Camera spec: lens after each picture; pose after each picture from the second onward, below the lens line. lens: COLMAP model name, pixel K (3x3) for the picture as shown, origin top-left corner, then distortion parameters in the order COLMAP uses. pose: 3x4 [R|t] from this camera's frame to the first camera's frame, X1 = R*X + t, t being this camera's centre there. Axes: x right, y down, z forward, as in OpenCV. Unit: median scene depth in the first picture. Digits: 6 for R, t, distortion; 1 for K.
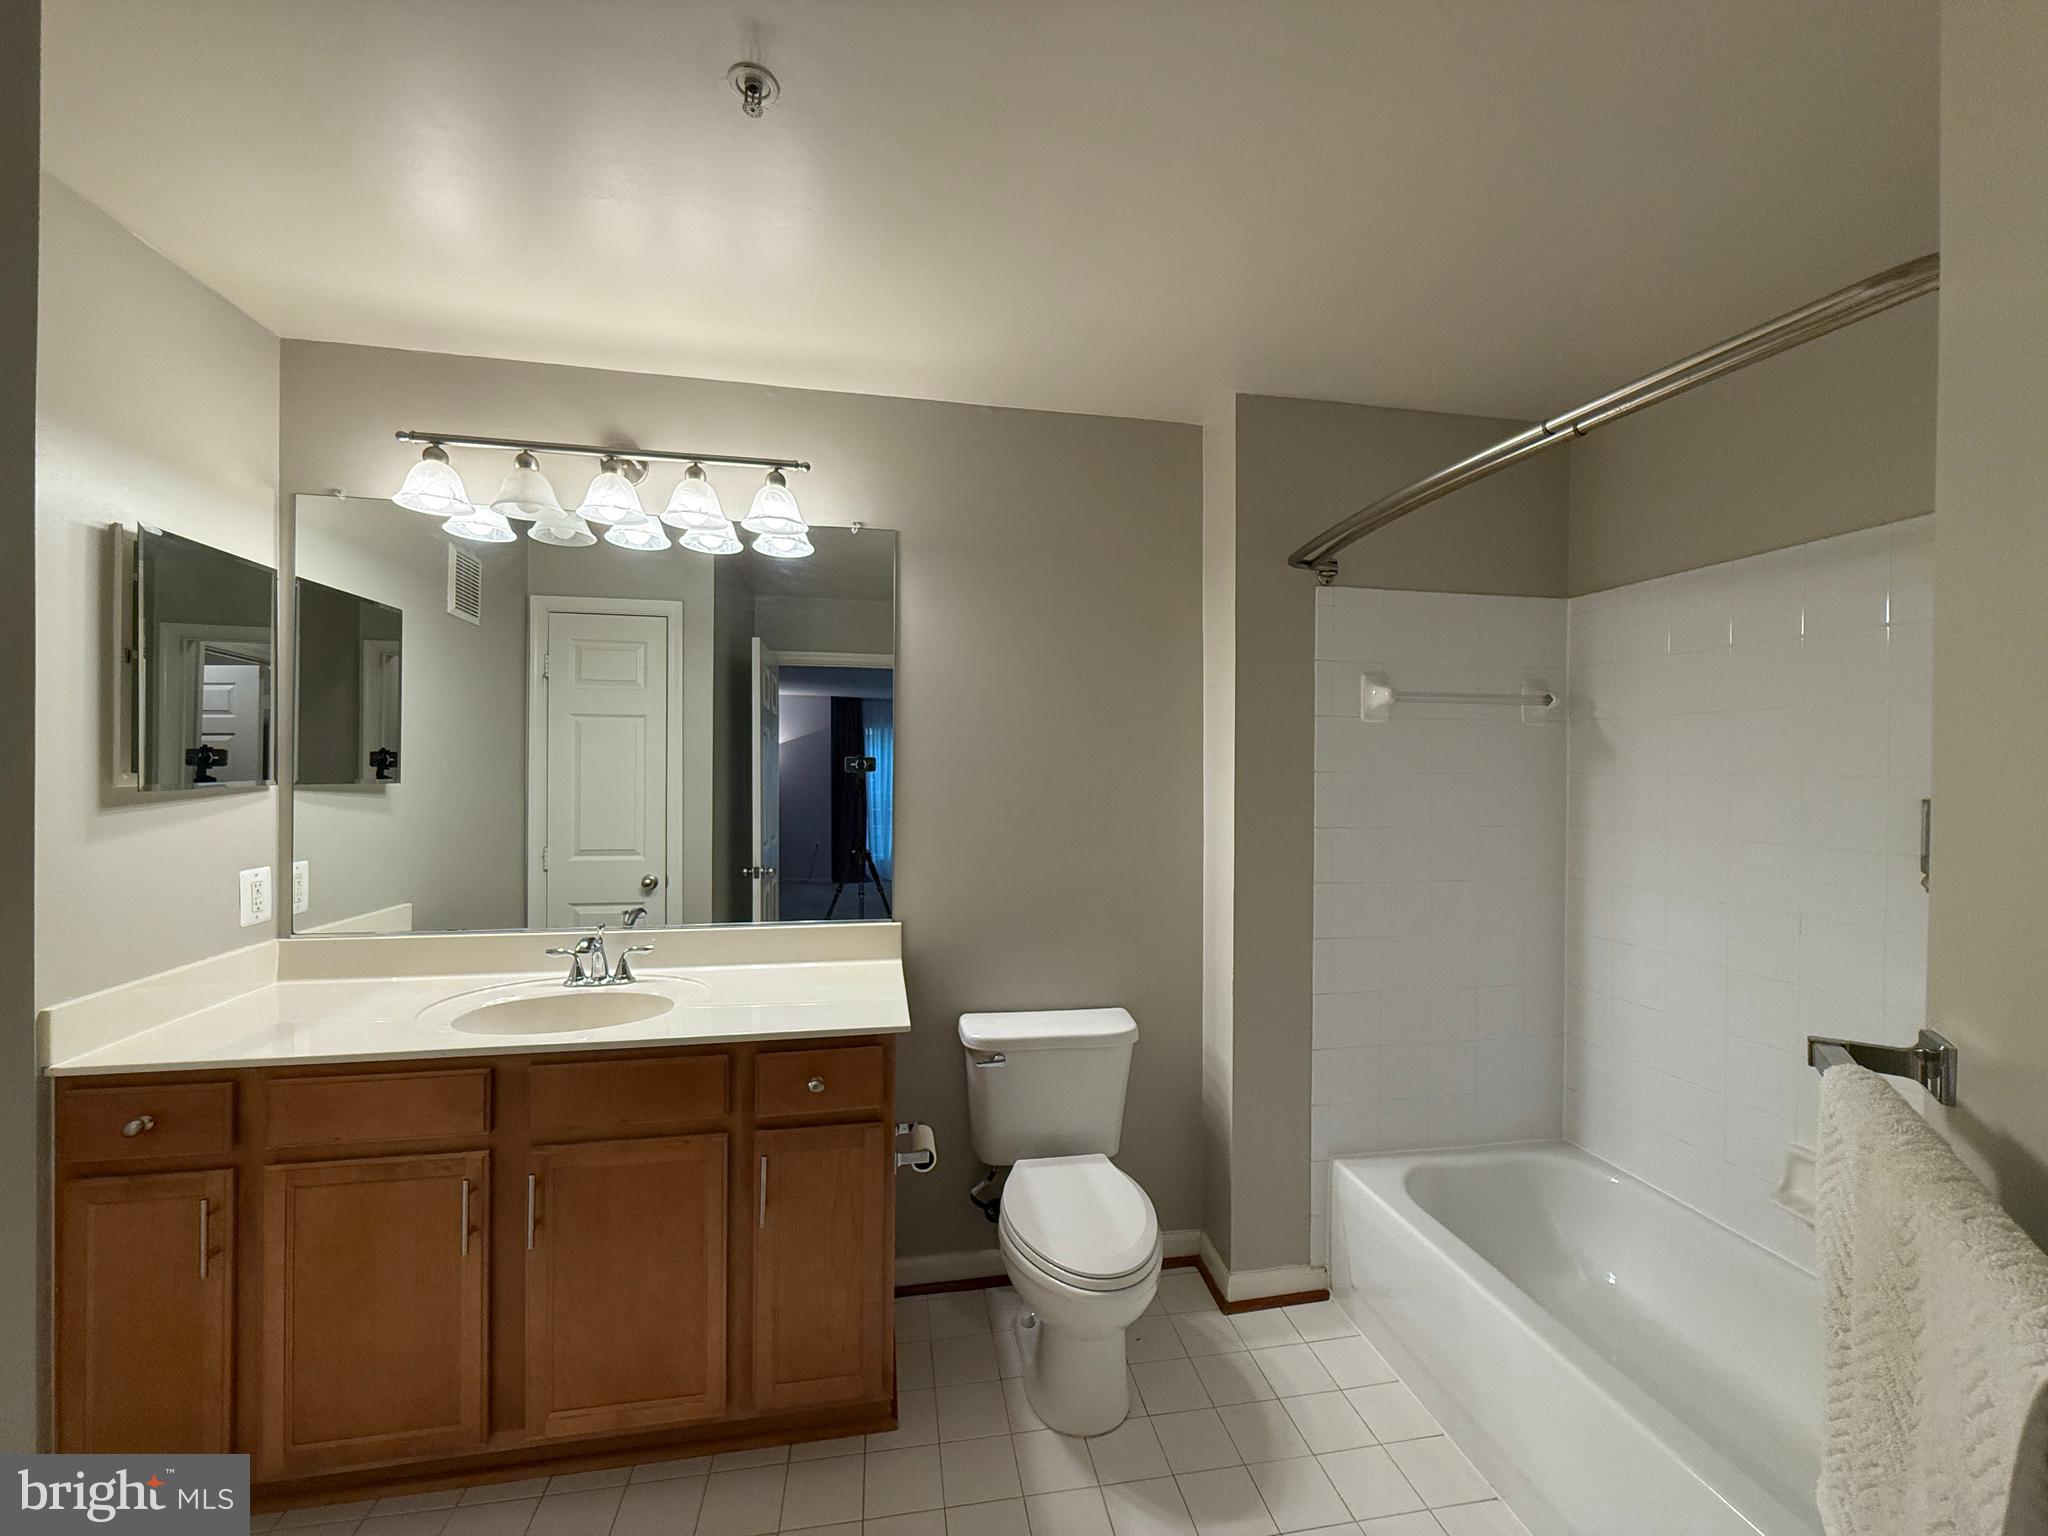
lens RADIAL K [[811.8, 0, 1025.0], [0, 811.8, 769.6], [0, 0, 1]] dist [-0.000479, 0.000287]
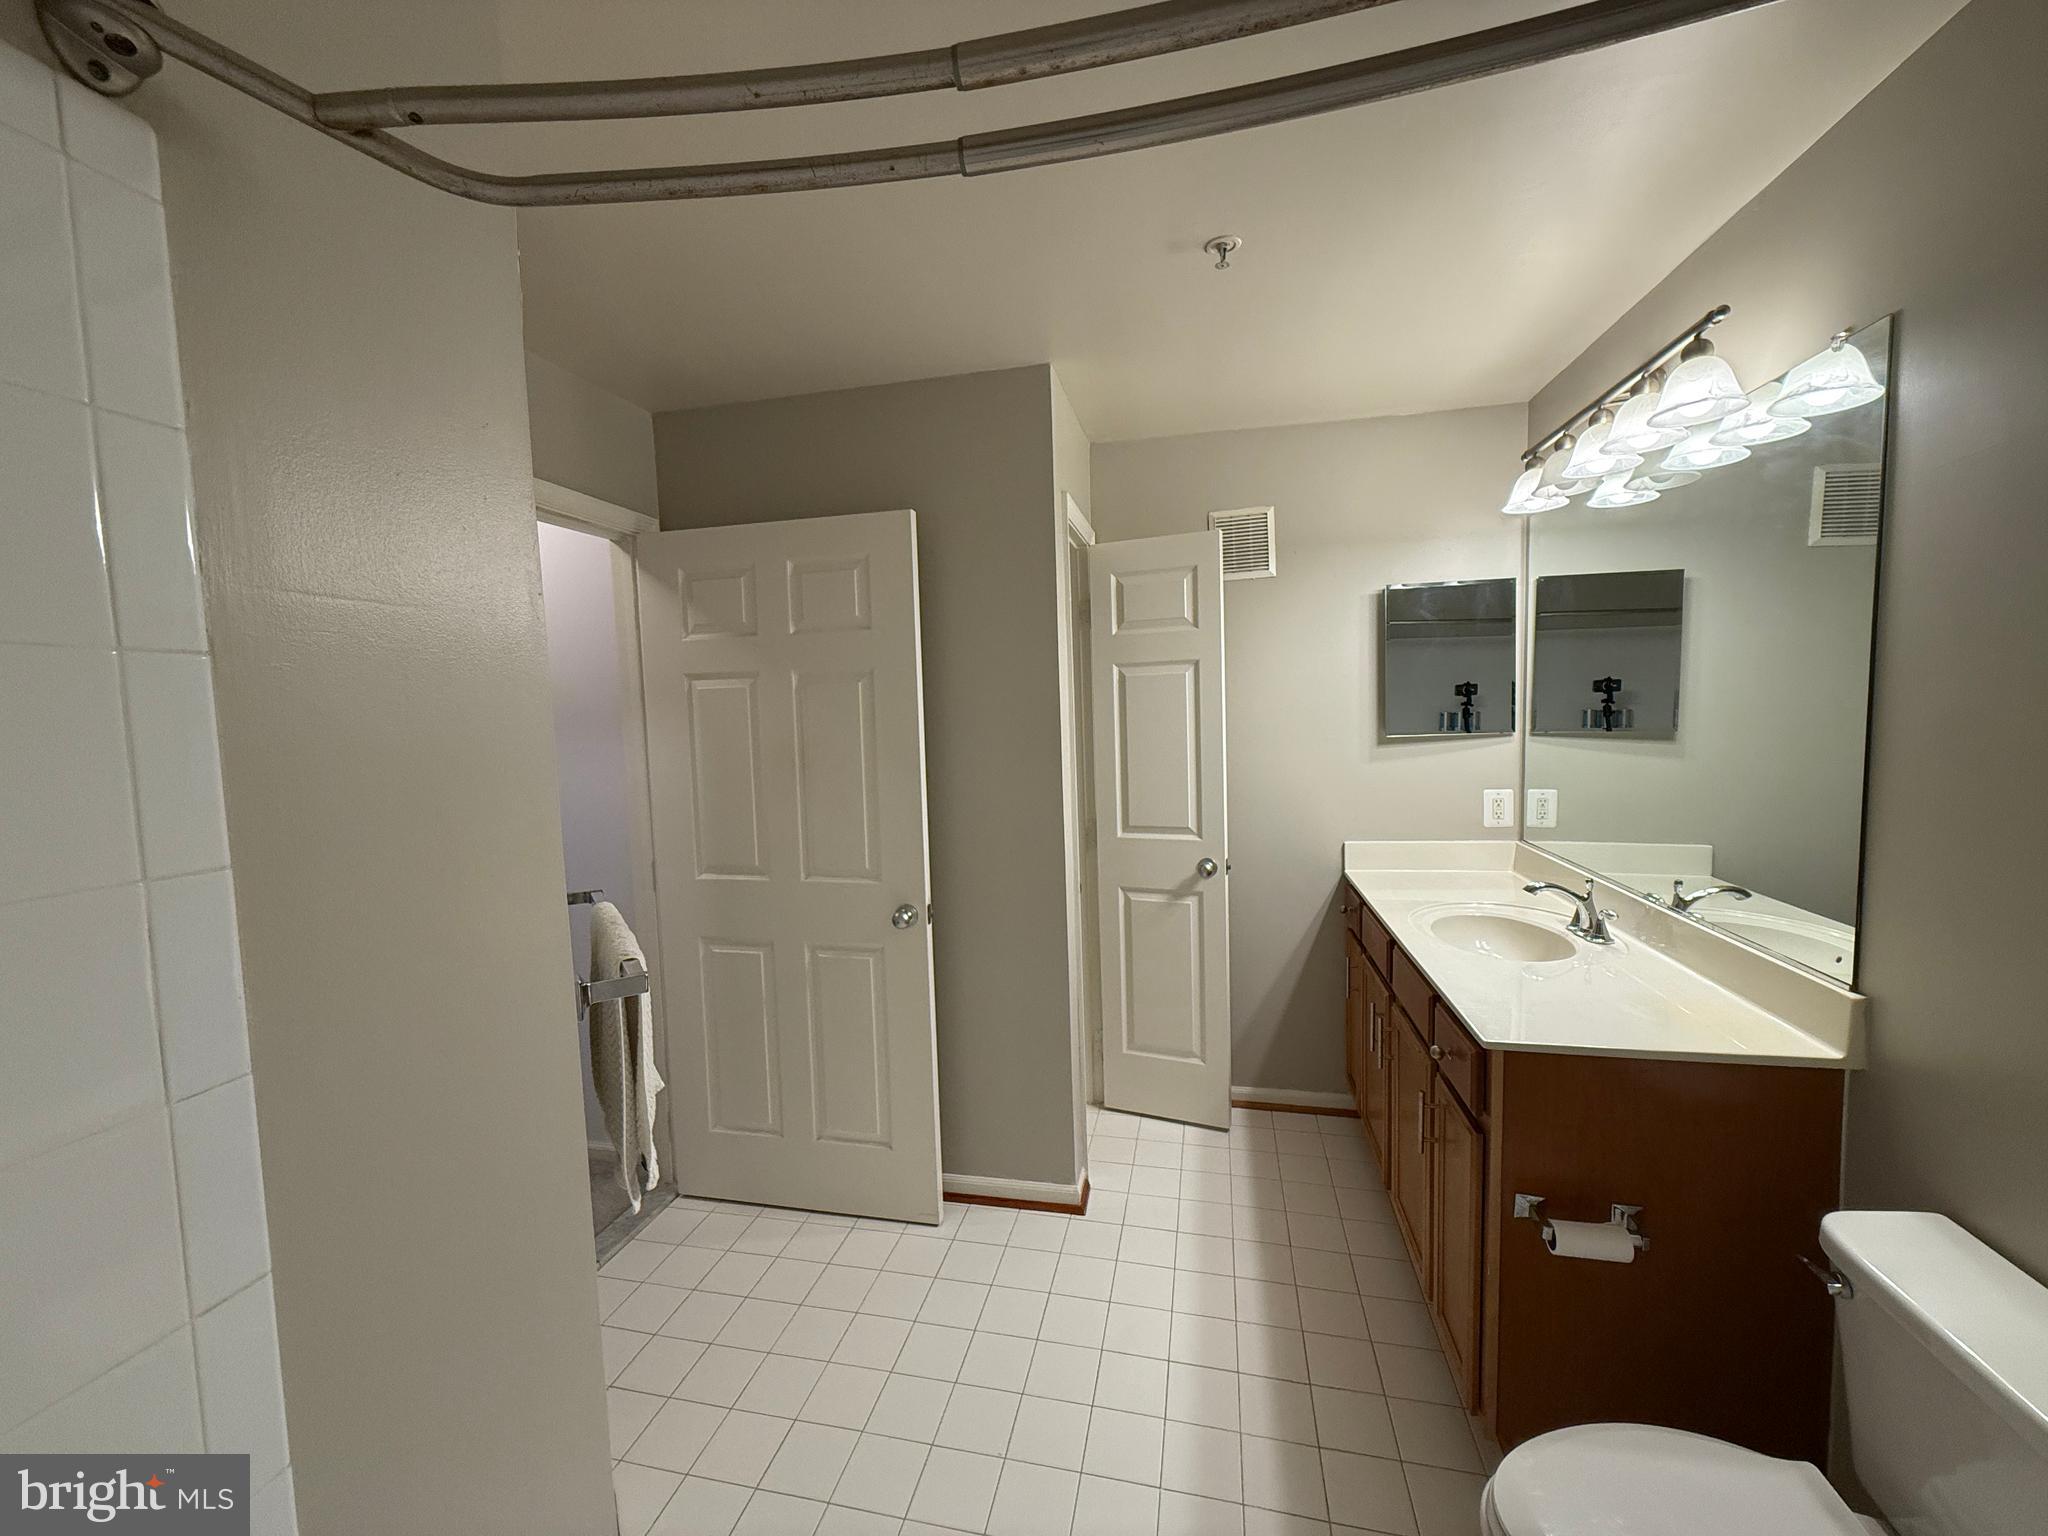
lens RADIAL K [[811.8, 0, 1025.0], [0, 811.8, 769.6], [0, 0, 1]] dist [-0.000479, 0.000287]
pose [[-0.396551, 0.077119, -0.914768, 0.623836], [0.024277, 0.996998, 0.073527, -0.036022], [0.917692, 0.006949, -0.397232, 0.693341]]
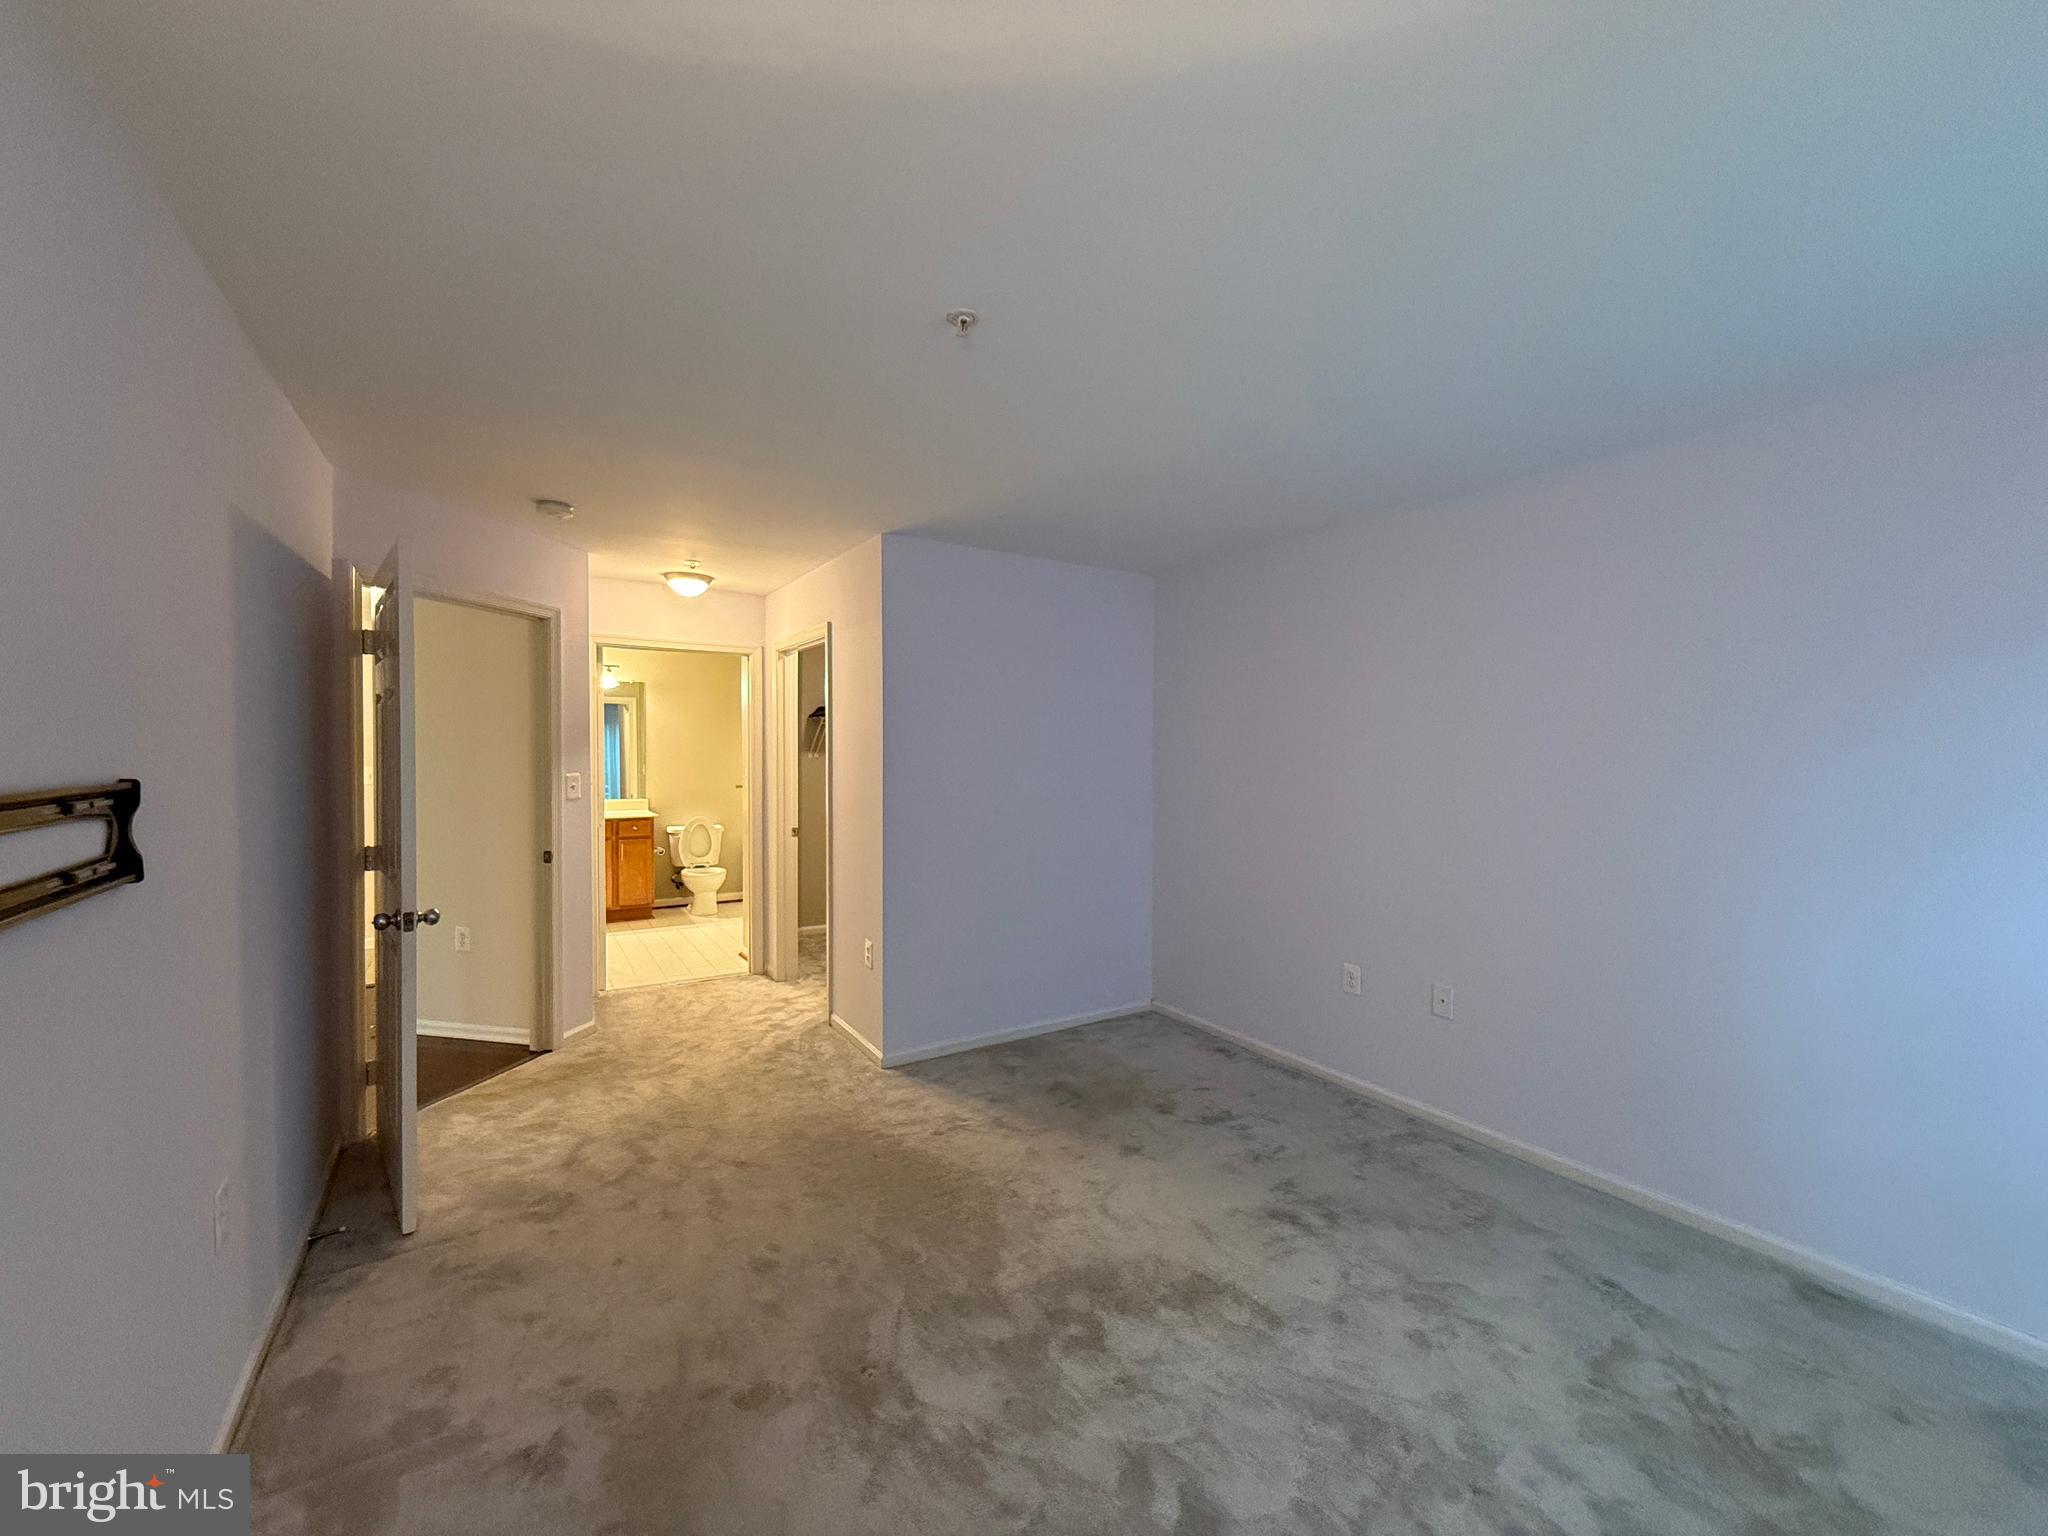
lens RADIAL K [[811.8, 0, 1025.0], [0, 811.8, 769.6], [0, 0, 1]] dist [-0.000479, 0.000287]
pose [[0.921614, -0.017102, 0.387730, -0.012456], [0.009511, 0.999724, 0.021488, 0.009717], [-0.387990, -0.016116, 0.921523, -2.948086]]
